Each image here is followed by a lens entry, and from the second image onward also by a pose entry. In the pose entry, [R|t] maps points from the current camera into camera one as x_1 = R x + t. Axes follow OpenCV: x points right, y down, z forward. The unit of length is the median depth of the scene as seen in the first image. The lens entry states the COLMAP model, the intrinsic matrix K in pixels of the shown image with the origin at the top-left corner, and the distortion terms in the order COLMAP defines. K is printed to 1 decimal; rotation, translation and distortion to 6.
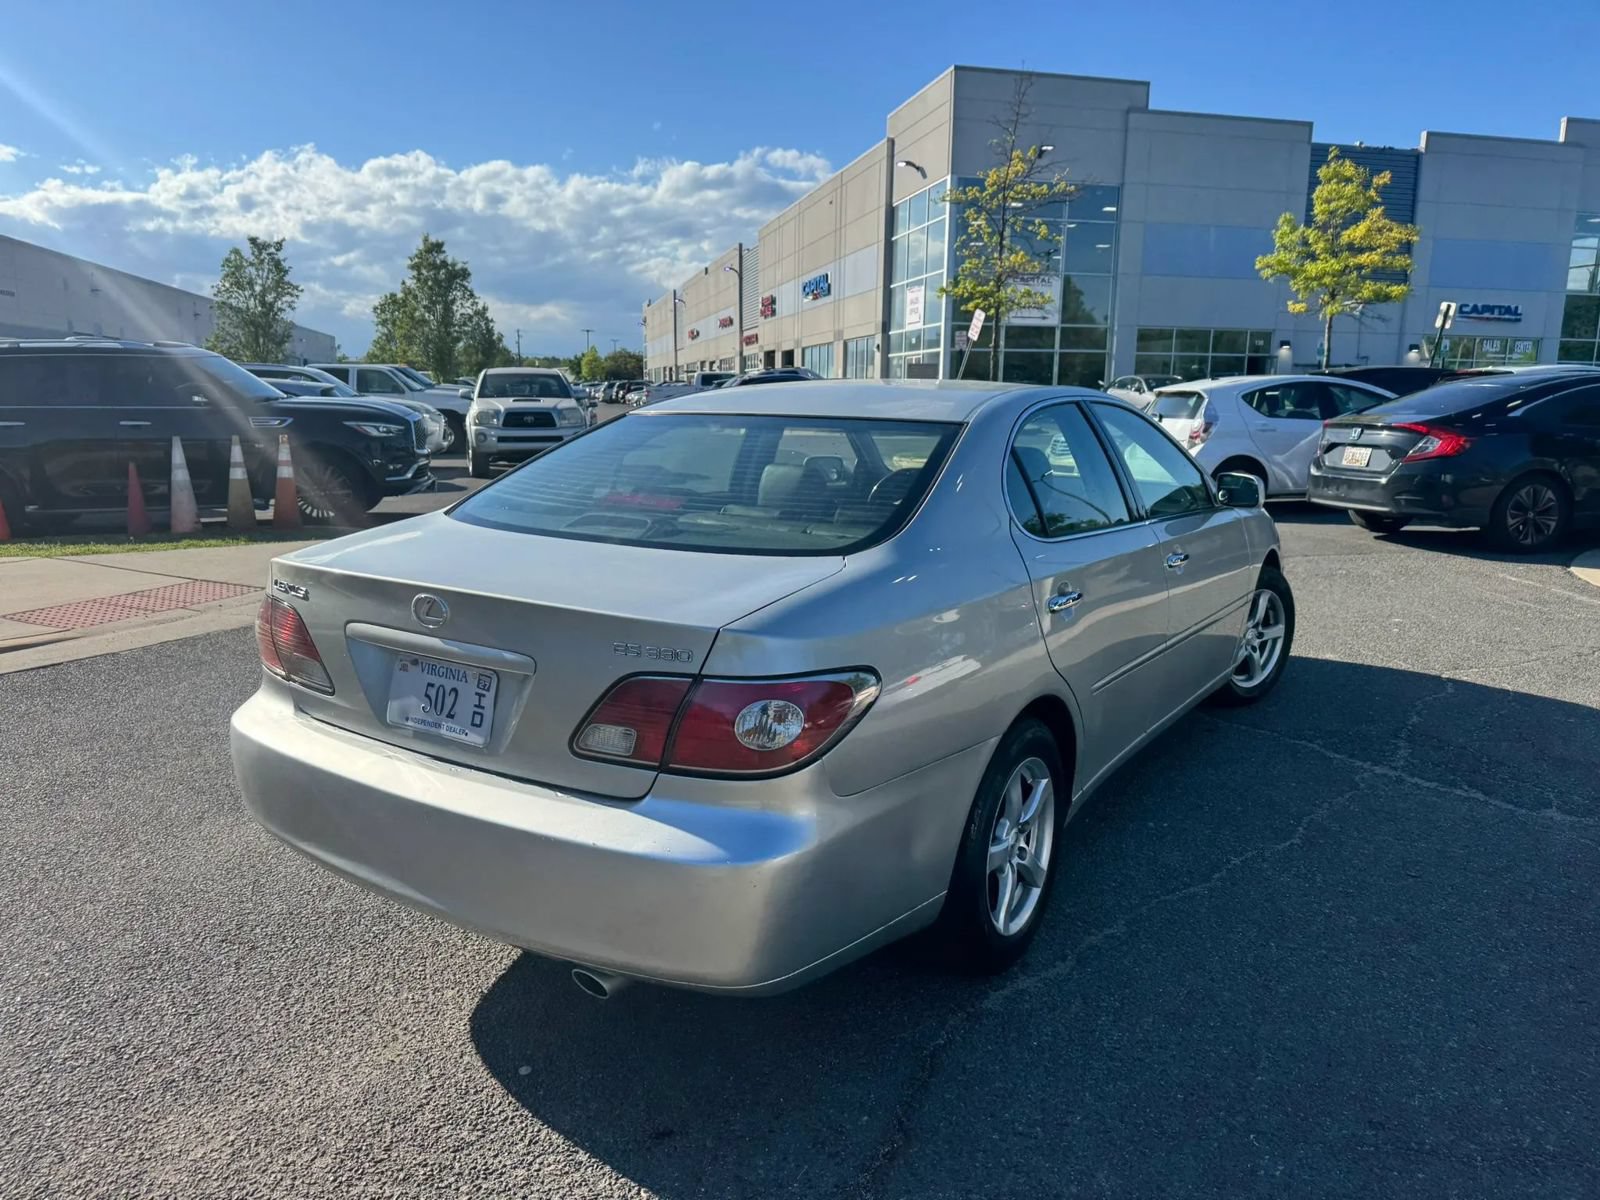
lens RADIAL K [[1159.6, 0, 808.8], [0, 1159.6, 610.7], [0, 0, 1]] dist [0.026107, -0.037455]
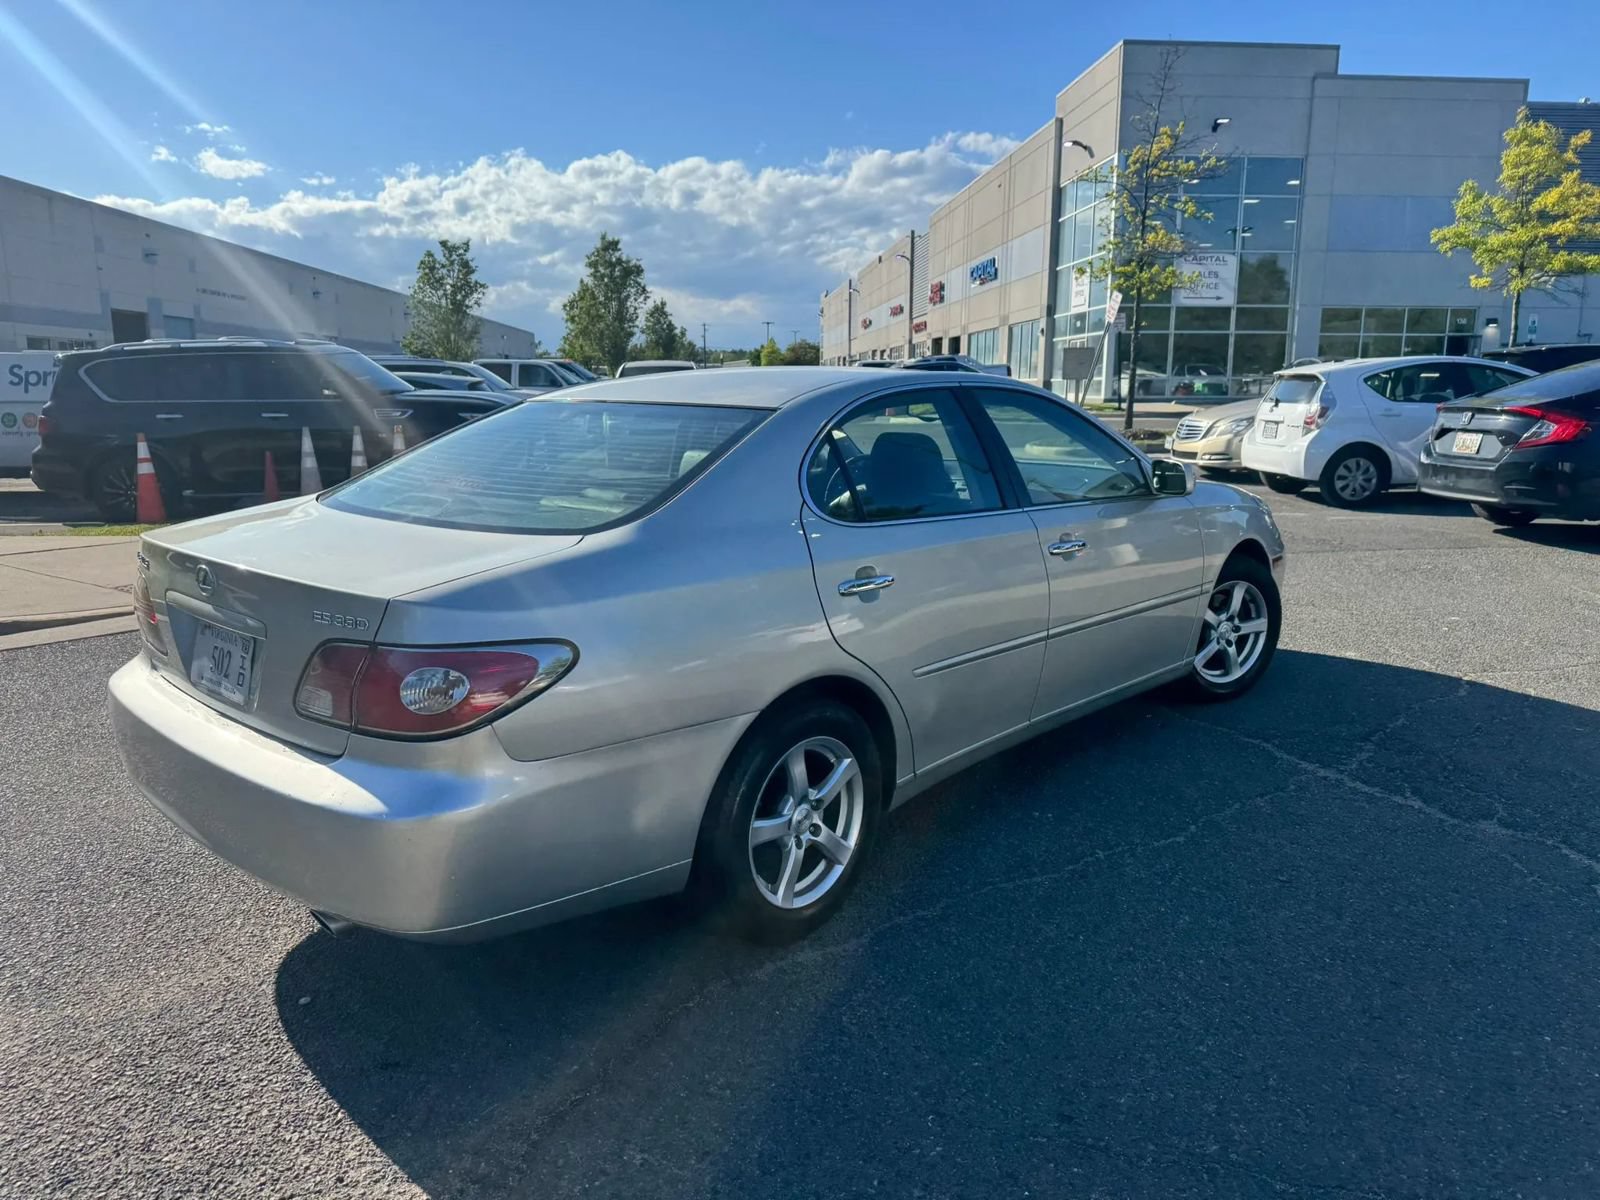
lens RADIAL K [[1159.6, 0, 806.1], [0, 1159.6, 607.1], [0, 0, 1]] dist [0.026107, -0.037455]
pose [[0.986474, 0.020739, -0.162600, 0.031363], [-0.019644, 0.999772, 0.008338, 0.000309], [0.162736, -0.005031, 0.986657, -0.000664]]
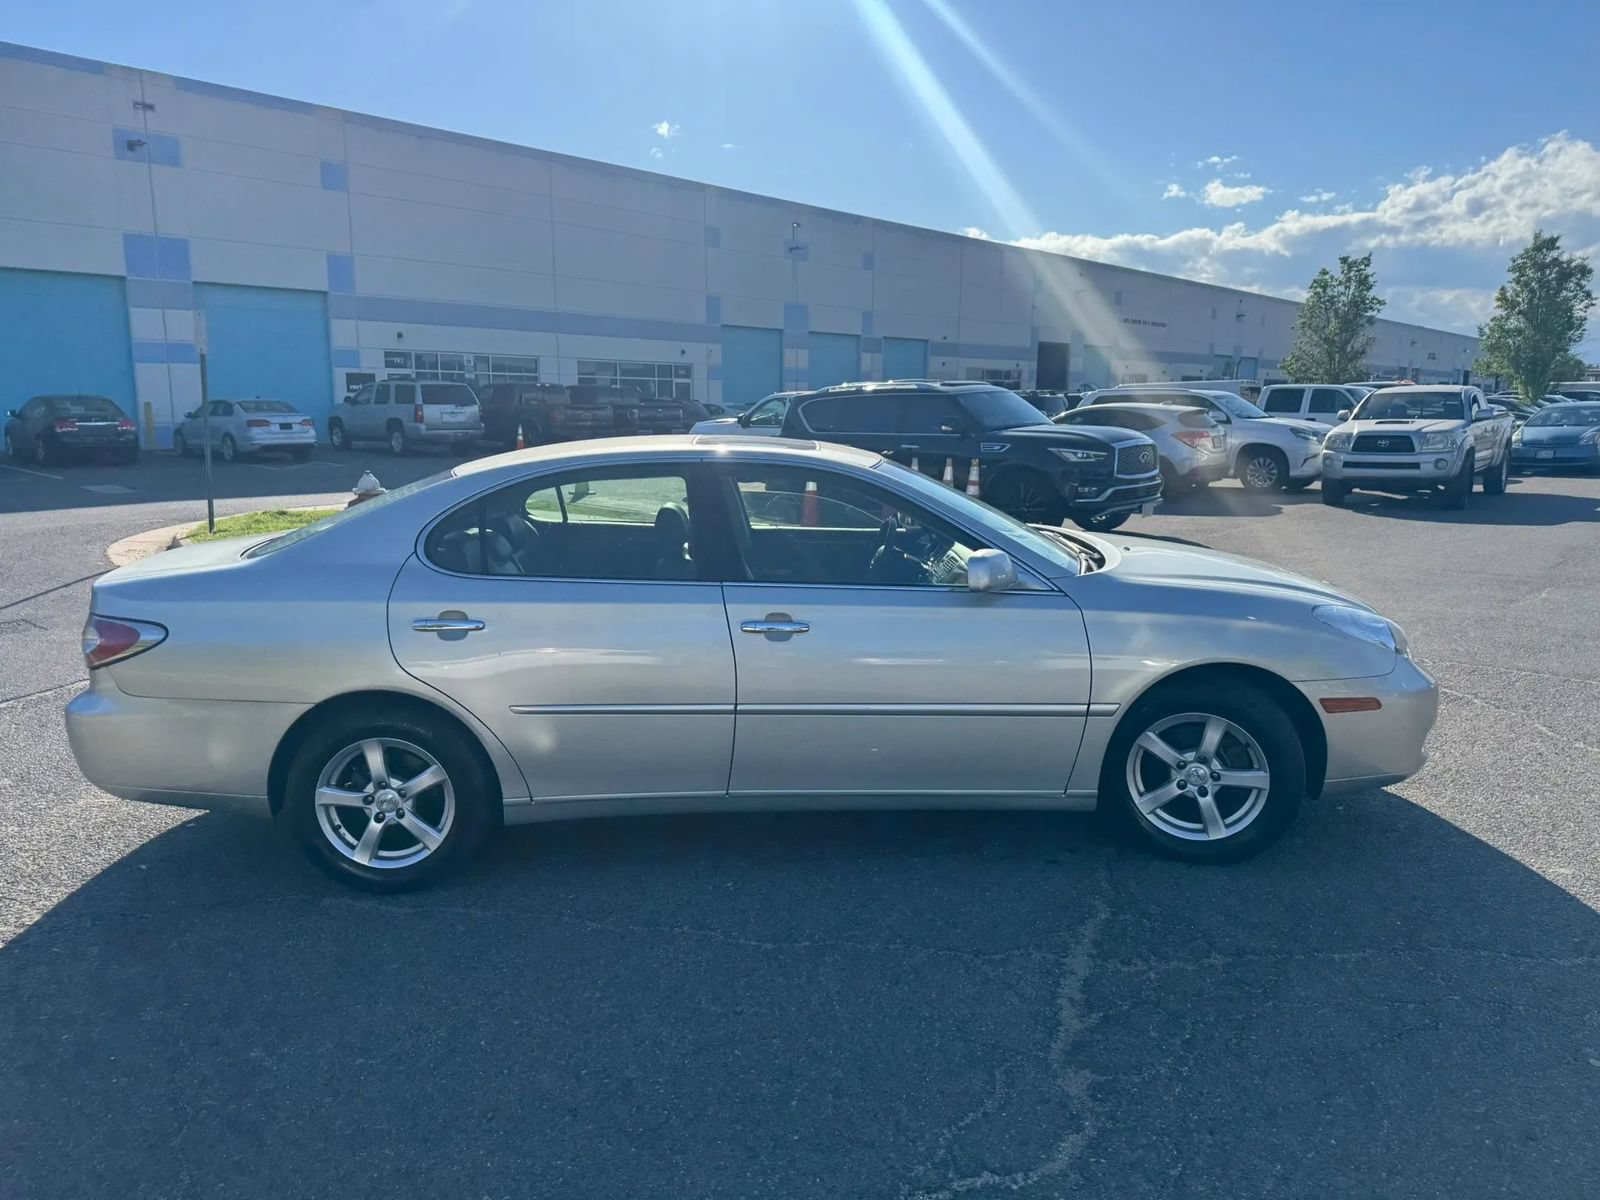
lens RADIAL K [[1159.6, 0, 774.4], [0, 1159.6, 609.4], [0, 0, 1]] dist [0.026107, -0.037455]
pose [[0.551122, 0.135828, -0.823295, 0.134711], [-0.144130, 0.987328, 0.066408, -0.015051], [0.821882, 0.082062, 0.563715, 0.055355]]
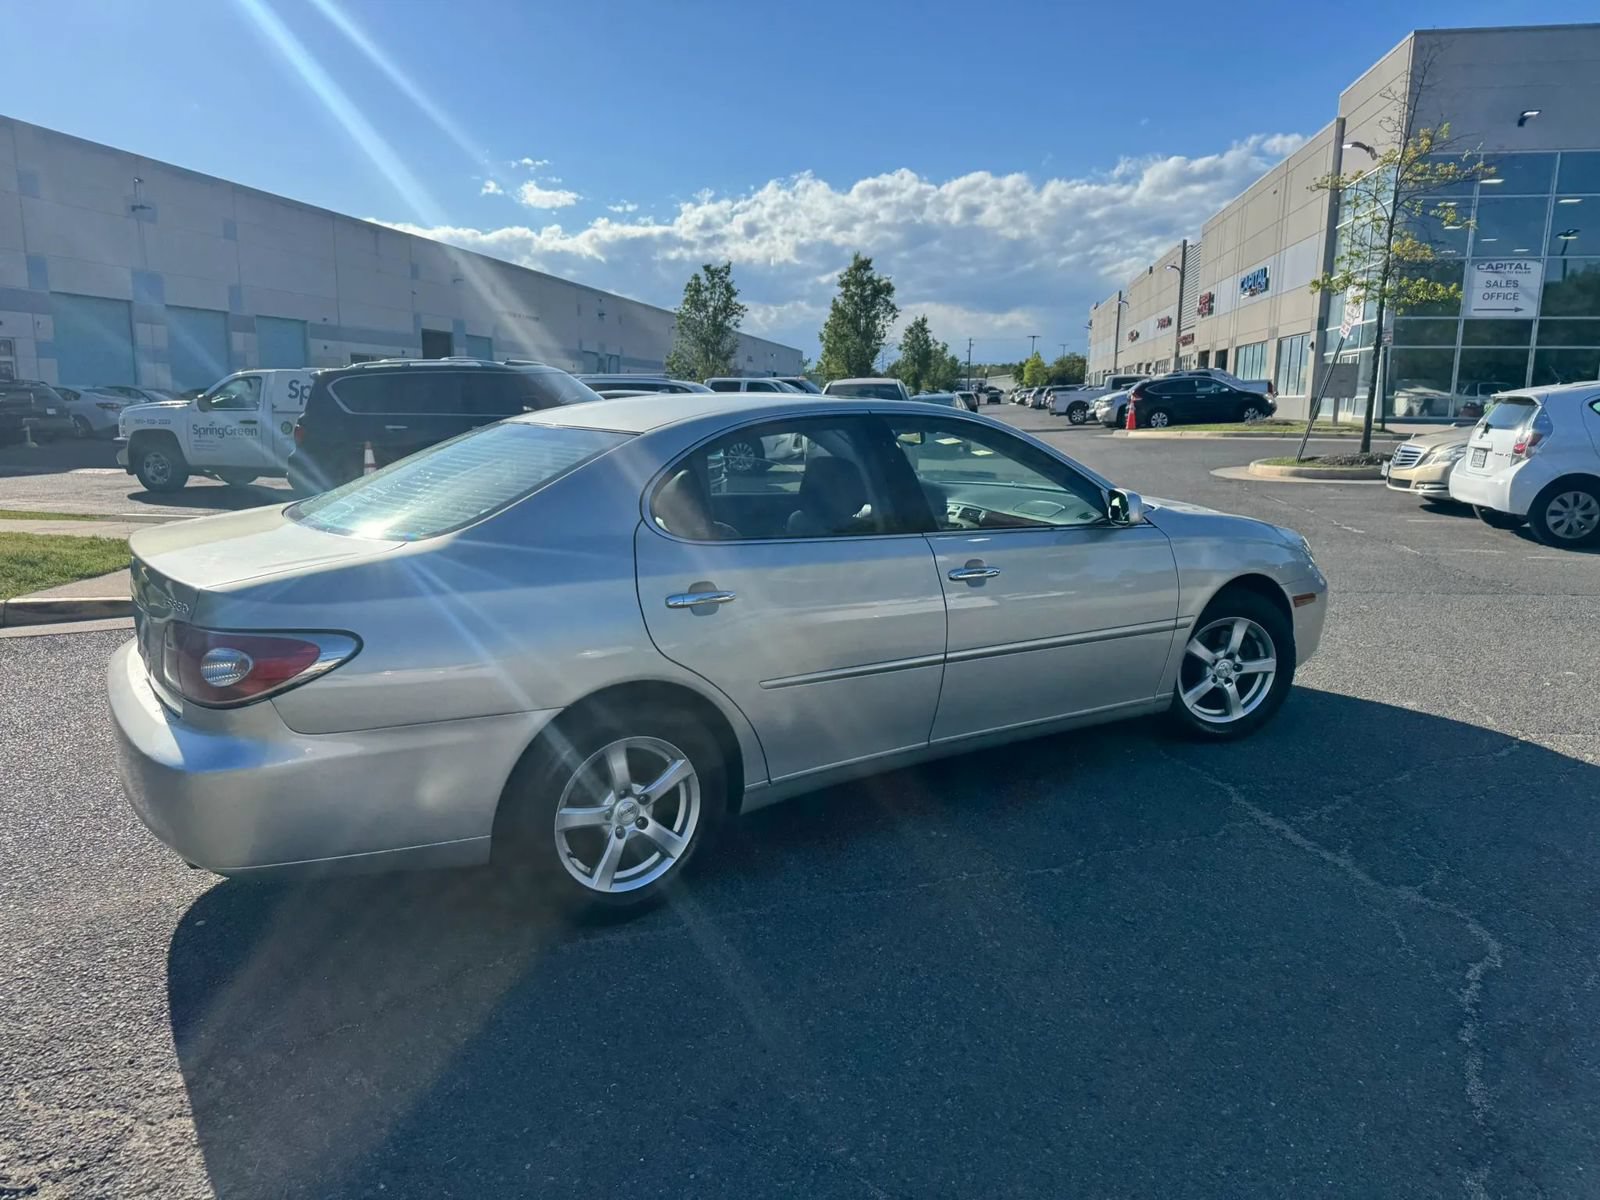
lens RADIAL K [[1159.6, 0, 801.9], [0, 1159.6, 616.9], [0, 0, 1]] dist [0.026107, -0.037455]
pose [[0.919702, 0.068910, -0.386523, 0.068759], [-0.068734, 0.997533, 0.014295, -0.001355], [0.386554, 0.013421, 0.922169, 0.003356]]
